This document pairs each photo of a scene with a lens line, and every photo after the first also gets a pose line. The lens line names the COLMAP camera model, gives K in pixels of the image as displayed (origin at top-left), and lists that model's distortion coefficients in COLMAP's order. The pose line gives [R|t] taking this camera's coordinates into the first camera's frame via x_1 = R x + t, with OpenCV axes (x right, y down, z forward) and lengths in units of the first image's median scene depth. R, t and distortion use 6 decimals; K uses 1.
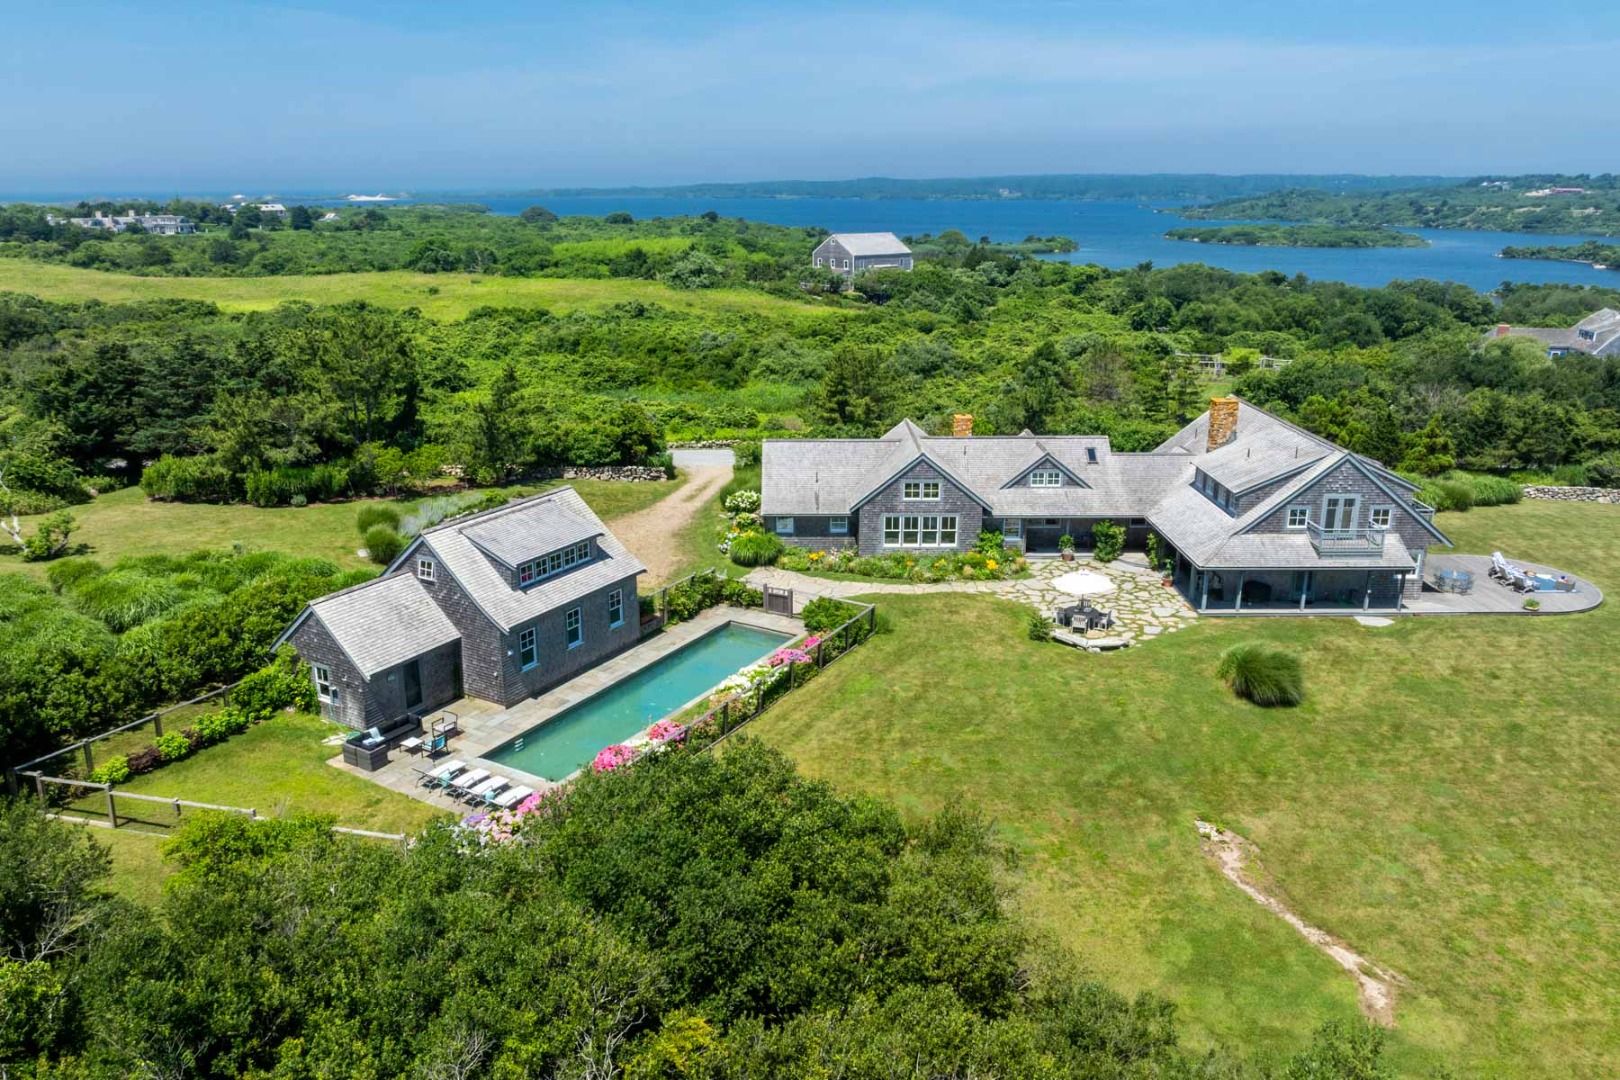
lens RADIAL K [[1191.9, 0, 810.0], [0, 1191.9, 540.0], [0, 0, 1]] dist [-0.038994, 0.042633]
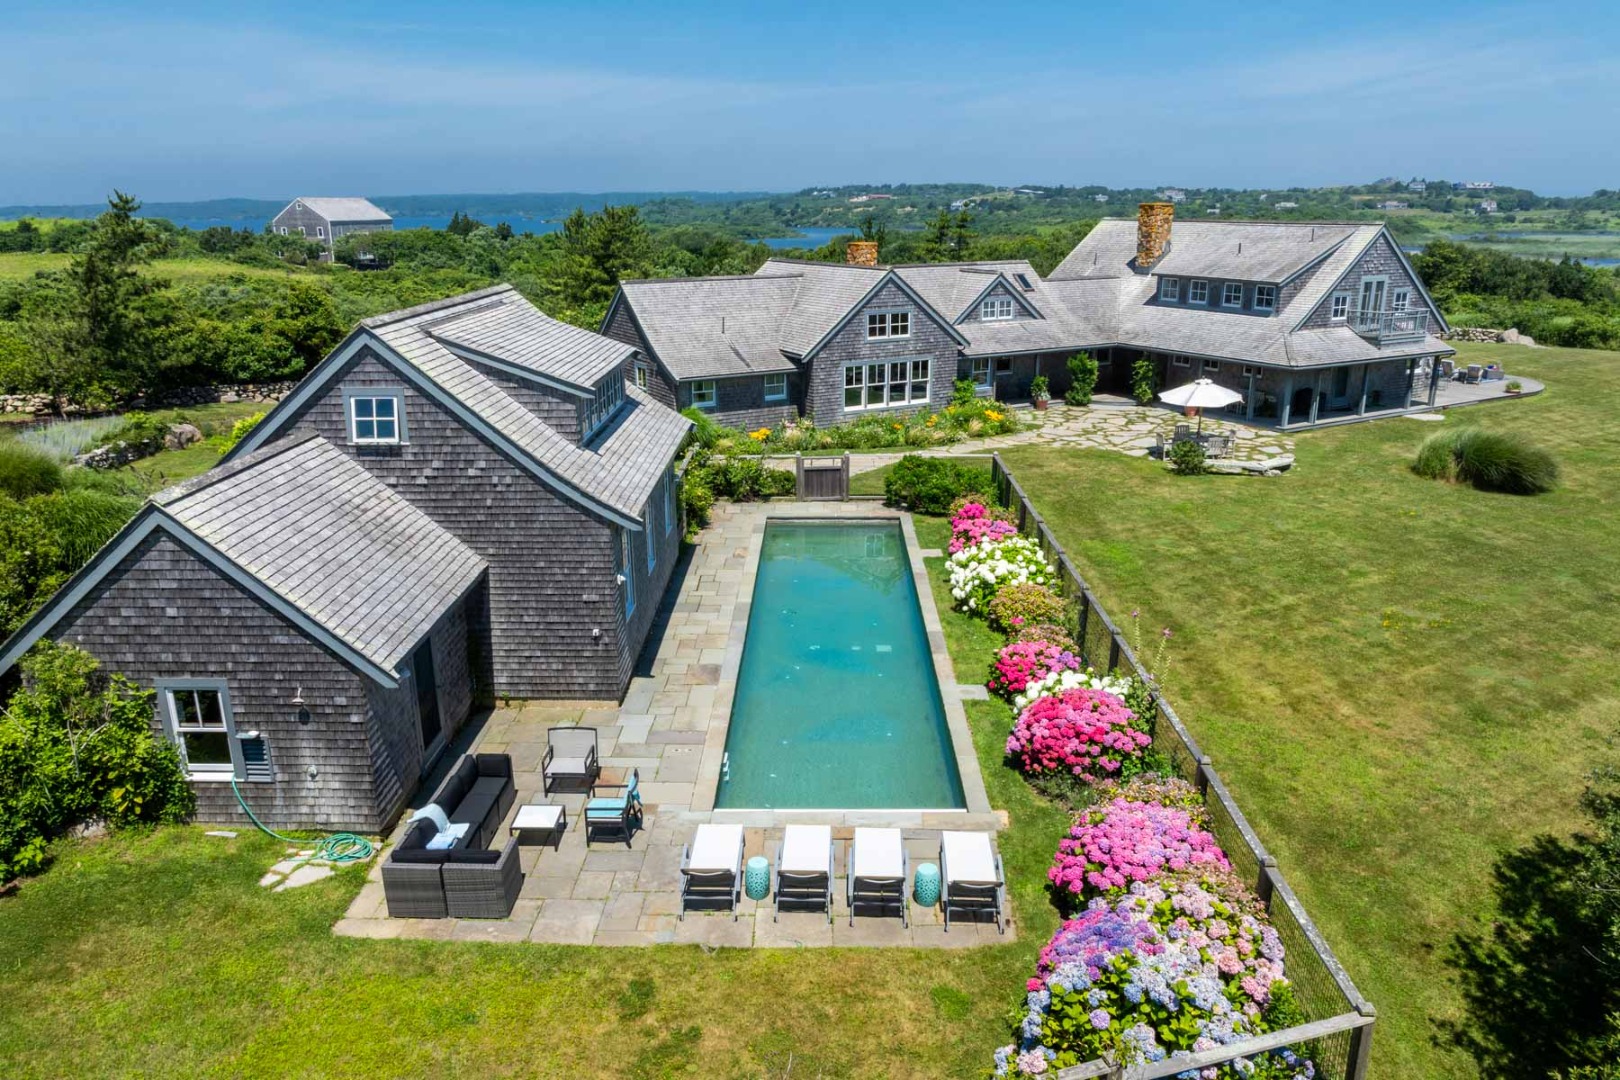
lens RADIAL K [[1117.5, 0, 807.4], [0, 1117.5, 572.7], [0, 0, 1]] dist [-0.034533, 0.016191]
pose [[0.866693, -0.159091, 0.472793, -0.285228], [0.148221, 0.987105, 0.060442, 0.056940], [-0.476312, 0.017693, 0.879098, 0.435885]]
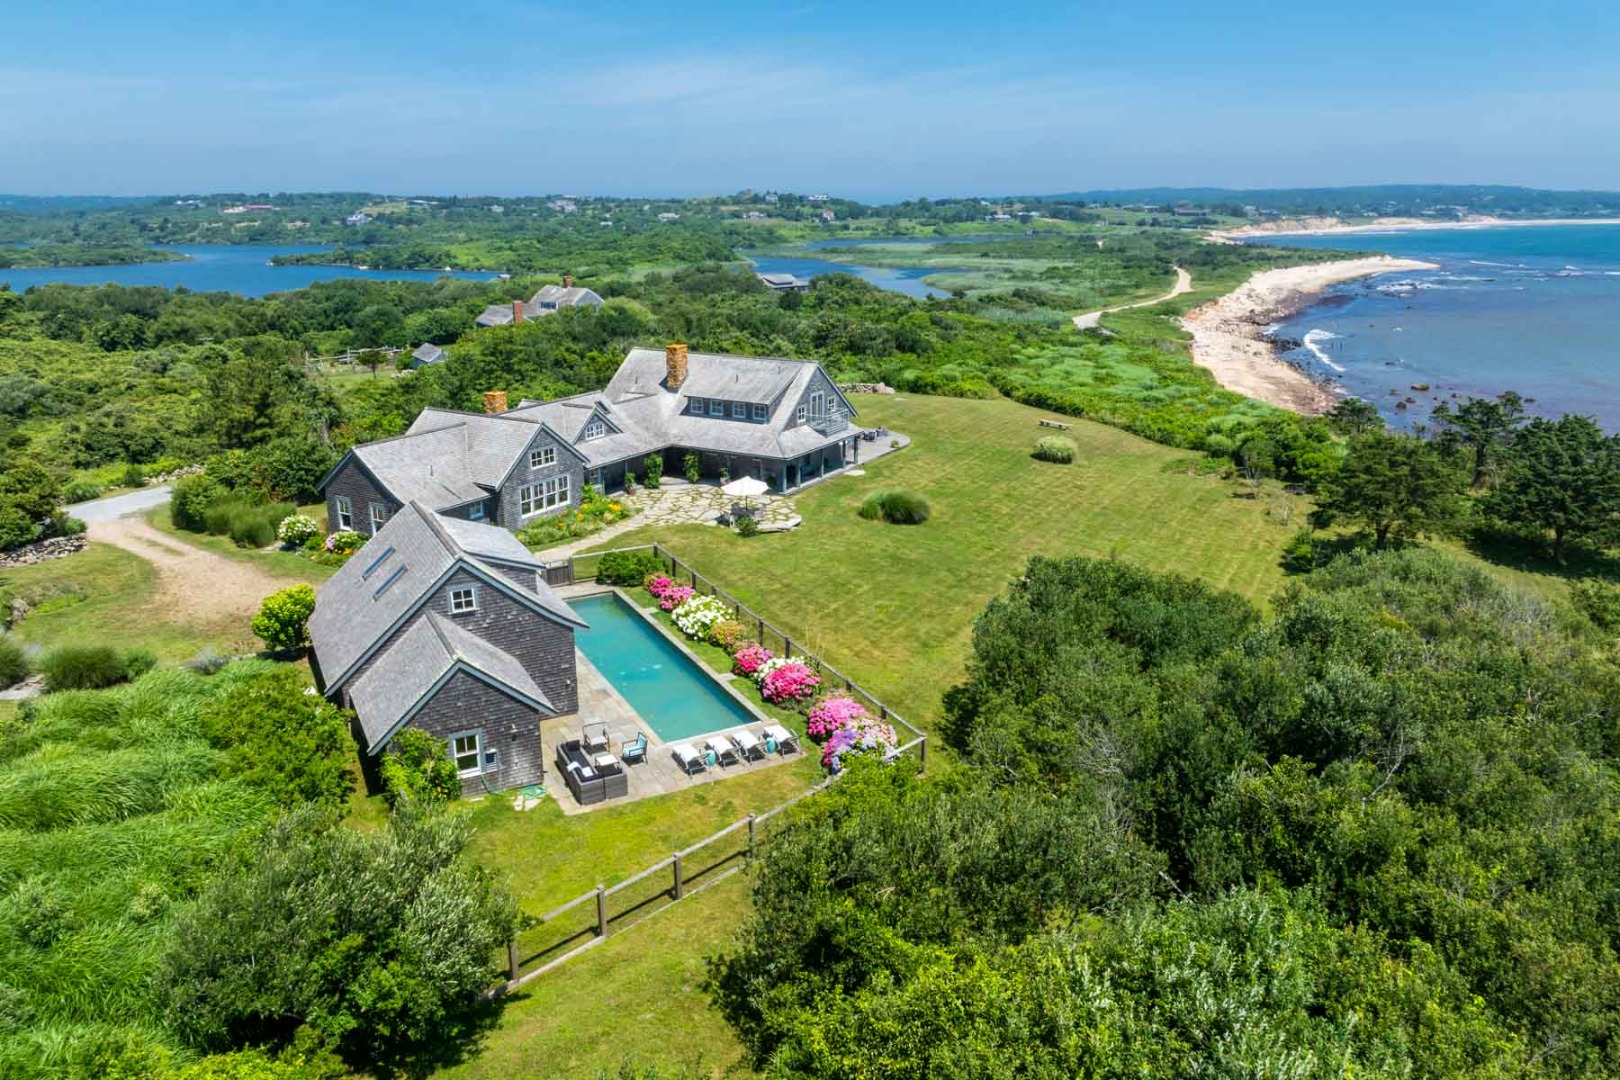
lens RADIAL K [[1117.5, 0, 807.4], [0, 1117.5, 572.7], [0, 0, 1]] dist [-0.034533, 0.016191]
pose [[0.507518, -0.270754, 0.817996, -0.627614], [0.247307, 0.955176, 0.162721, -0.046488], [-0.825387, 0.119713, 0.551729, 0.262010]]
